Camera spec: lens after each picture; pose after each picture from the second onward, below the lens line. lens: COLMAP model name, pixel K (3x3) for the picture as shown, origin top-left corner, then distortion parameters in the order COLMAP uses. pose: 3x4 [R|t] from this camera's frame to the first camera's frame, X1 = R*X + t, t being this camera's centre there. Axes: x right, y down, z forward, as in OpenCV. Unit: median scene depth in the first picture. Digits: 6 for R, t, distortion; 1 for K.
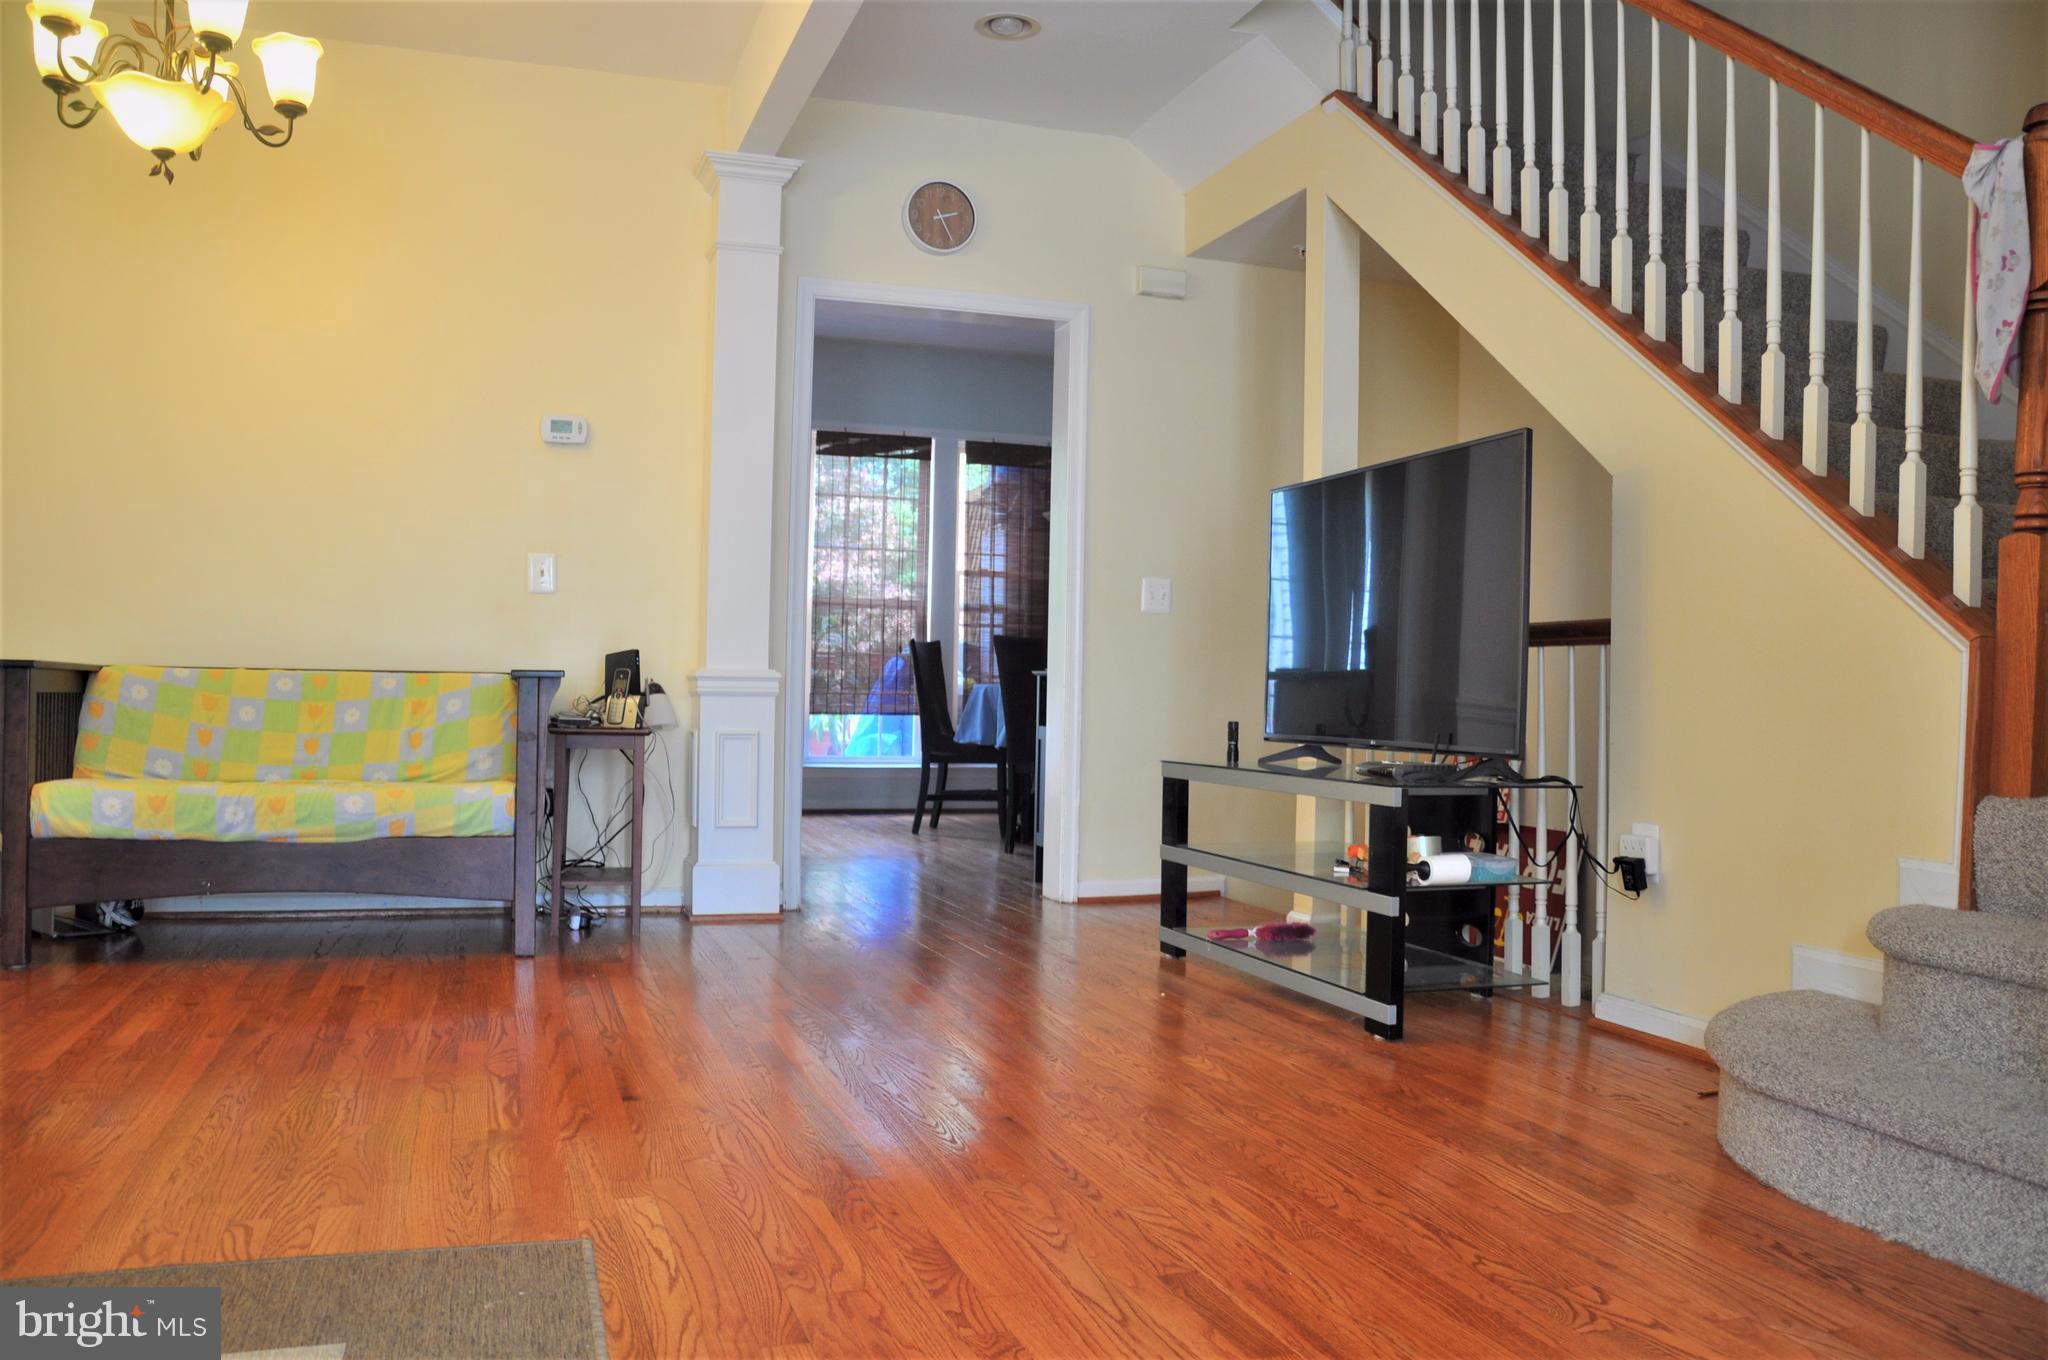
lens RADIAL K [[1614.4, 0, 1029.0], [0, 1614.4, 690.3], [0, 0, 1]] dist [-0.146453, 0.107907]
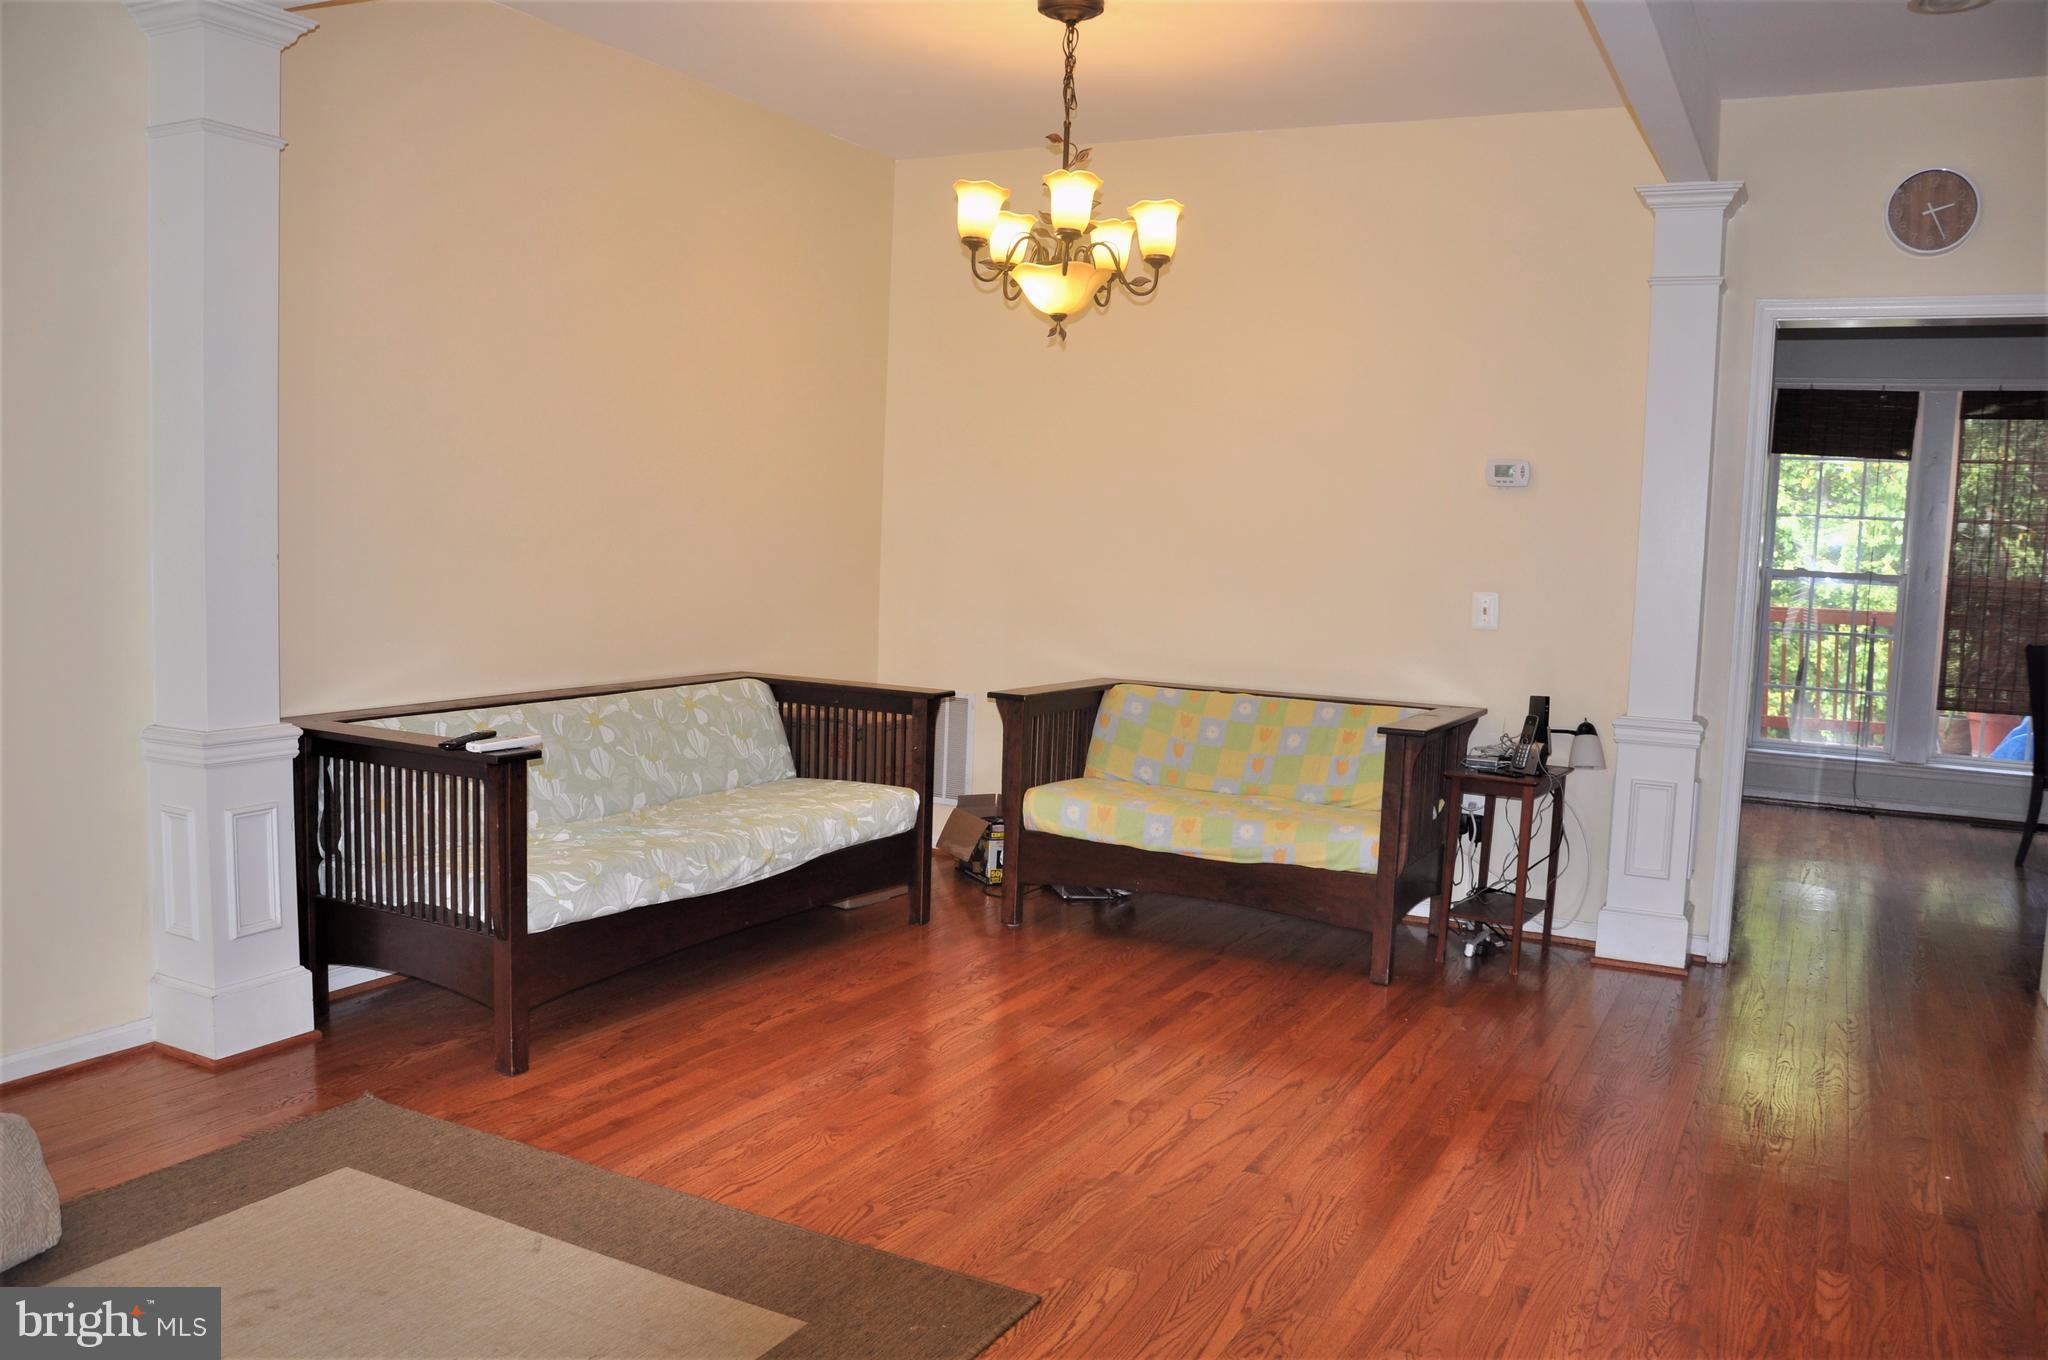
lens RADIAL K [[1614.4, 0, 1023.2], [0, 1614.4, 682.3], [0, 0, 1]] dist [-0.146453, 0.107907]
pose [[0.691117, 0.071636, -0.719184, 0.274902], [-0.023276, 0.996766, 0.076917, -0.113273], [0.722368, -0.036419, 0.690550, 0.056870]]
